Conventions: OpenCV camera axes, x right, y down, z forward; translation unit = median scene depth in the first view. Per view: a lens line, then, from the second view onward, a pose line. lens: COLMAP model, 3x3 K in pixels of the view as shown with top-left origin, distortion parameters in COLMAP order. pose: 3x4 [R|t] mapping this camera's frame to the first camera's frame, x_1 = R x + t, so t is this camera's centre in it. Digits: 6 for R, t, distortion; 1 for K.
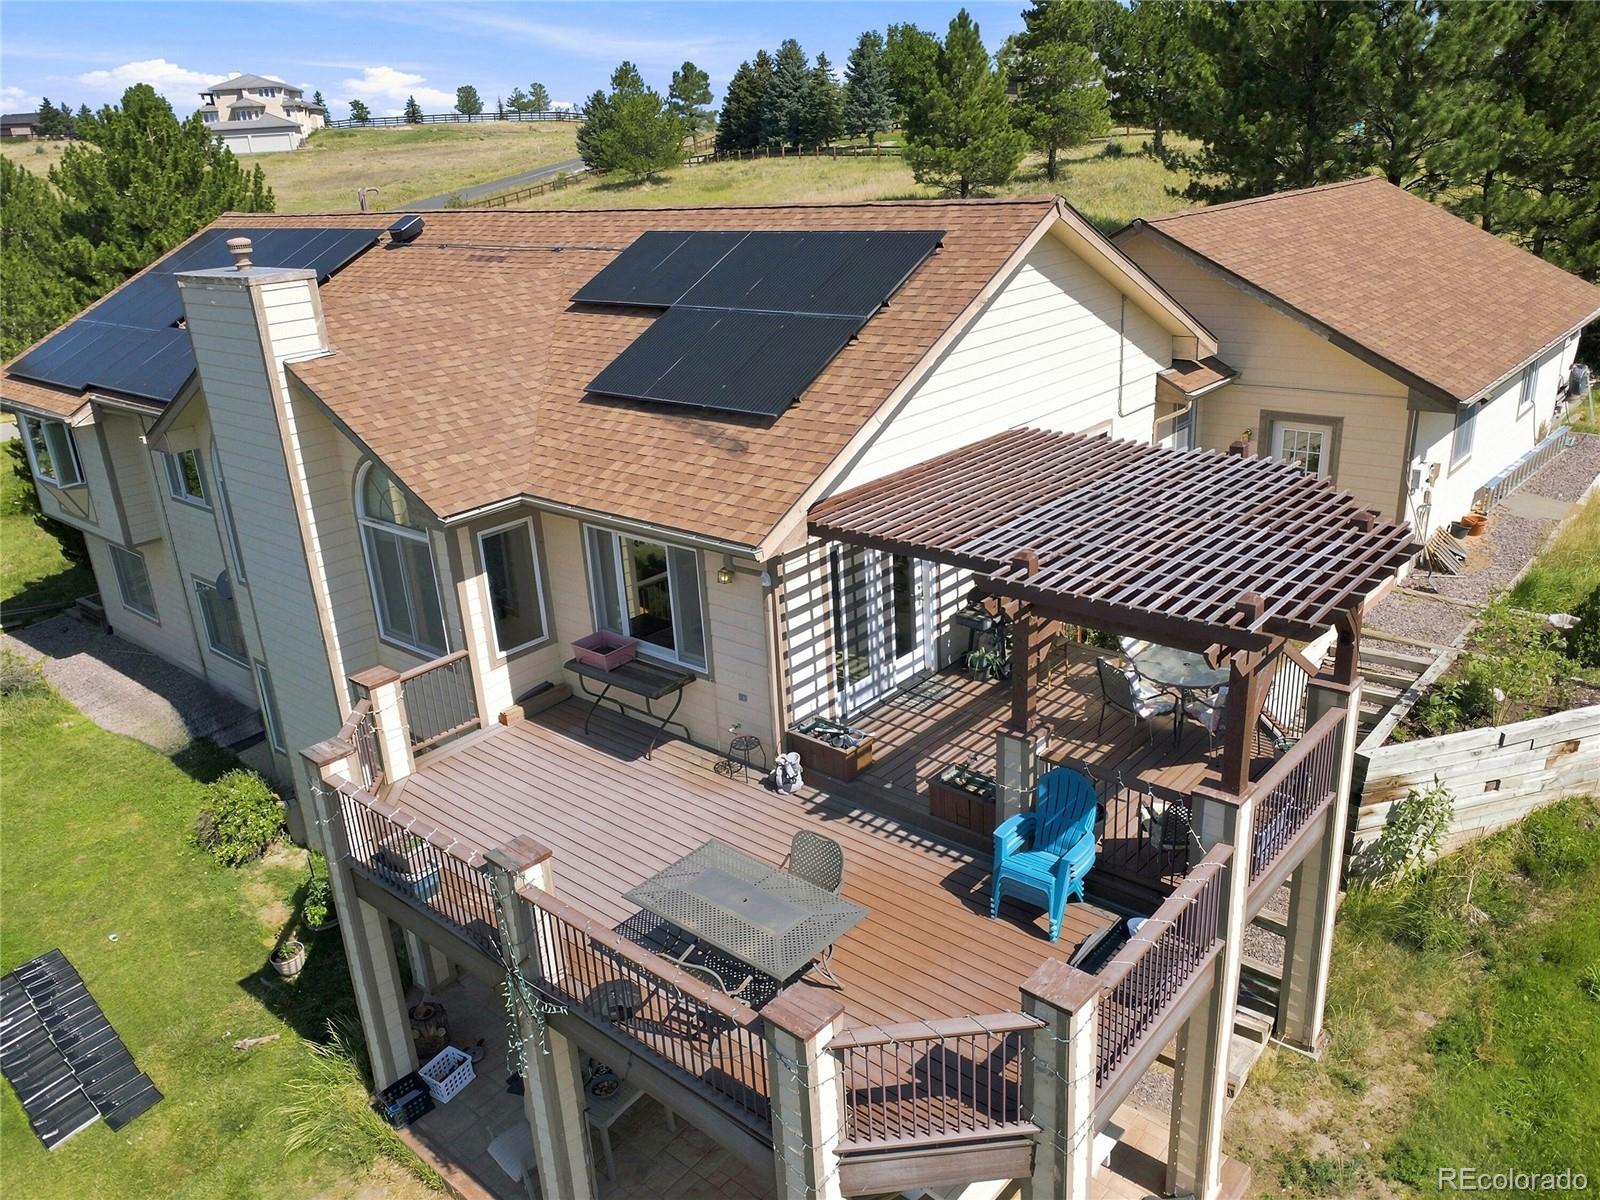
lens RADIAL K [[1155.6, 0, 790.4], [0, 1155.6, 604.9], [0, 0, 1]] dist [0.003482, 0.002036]
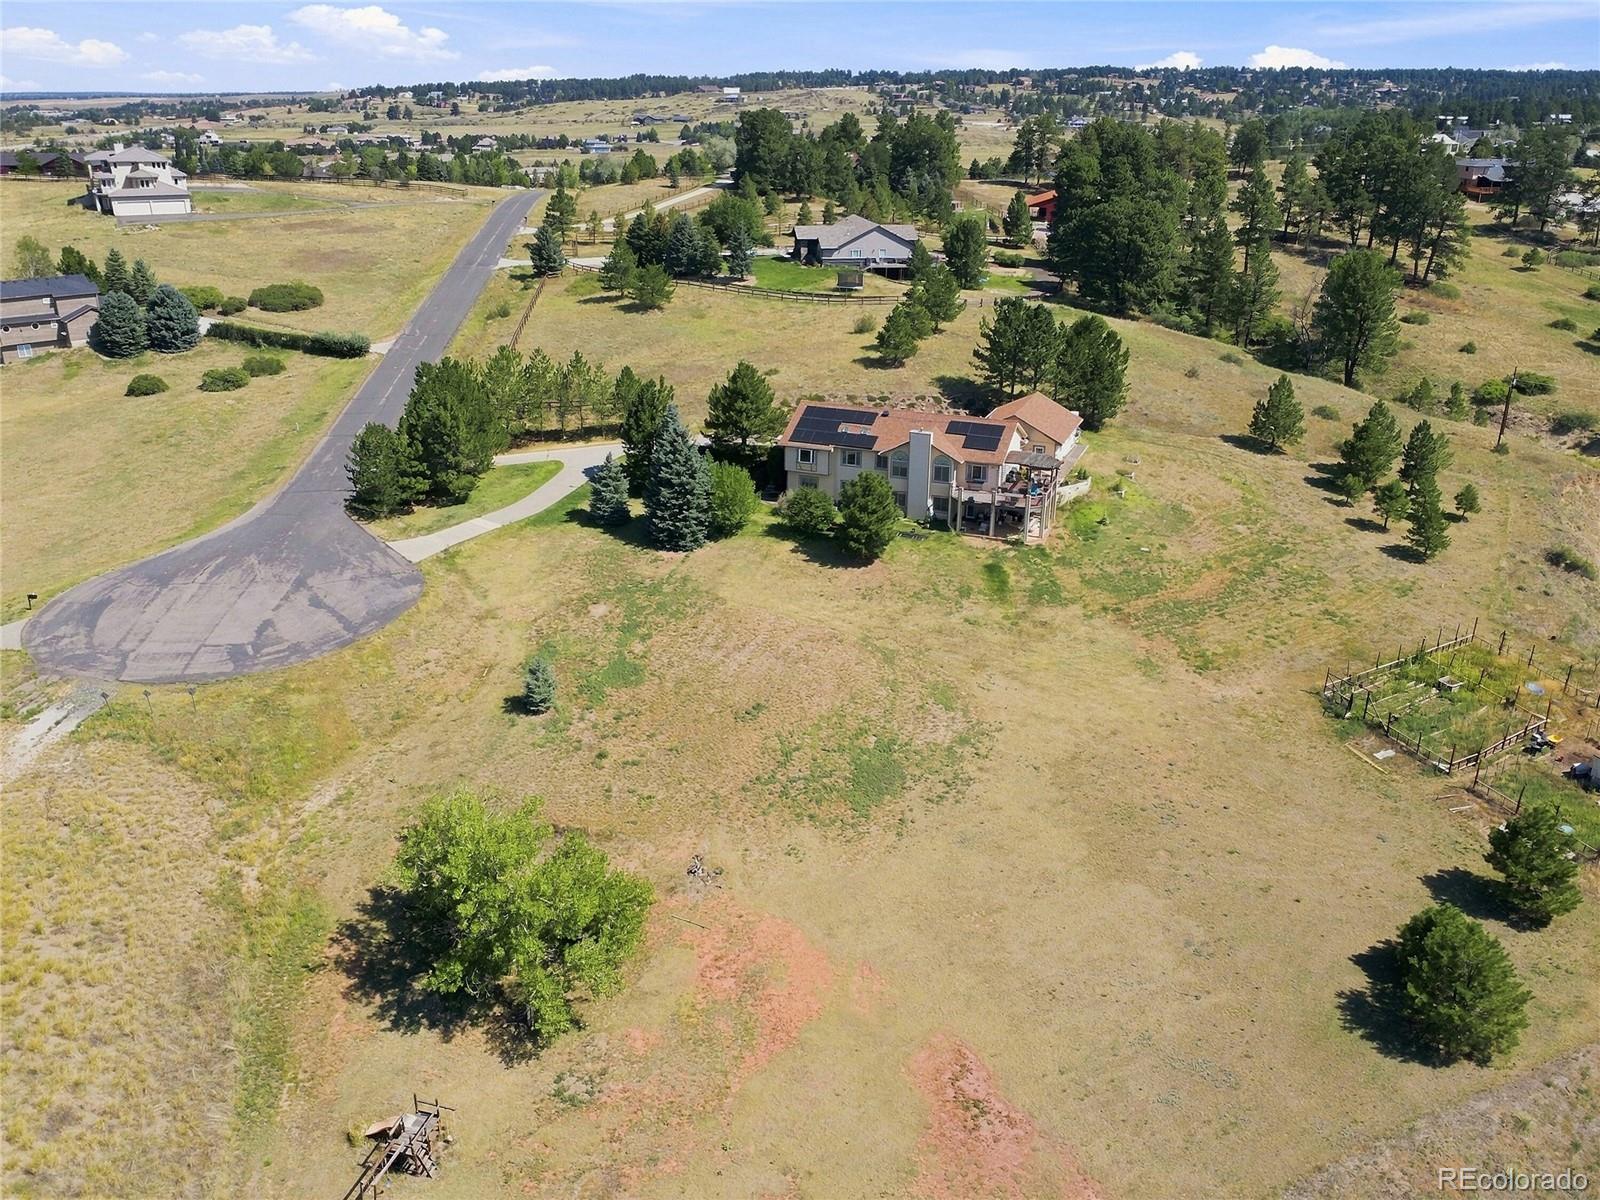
lens RADIAL K [[1278.3, 0, 800.0], [0, 1278.3, 623.2], [0, 0, 1]] dist [-0.002808, -0.001890]
pose [[0.933159, -0.070365, 0.352511, -4.109564], [0.066757, 0.997518, 0.022397, 0.699278], [-0.353212, 0.002632, 0.935540, -6.298632]]
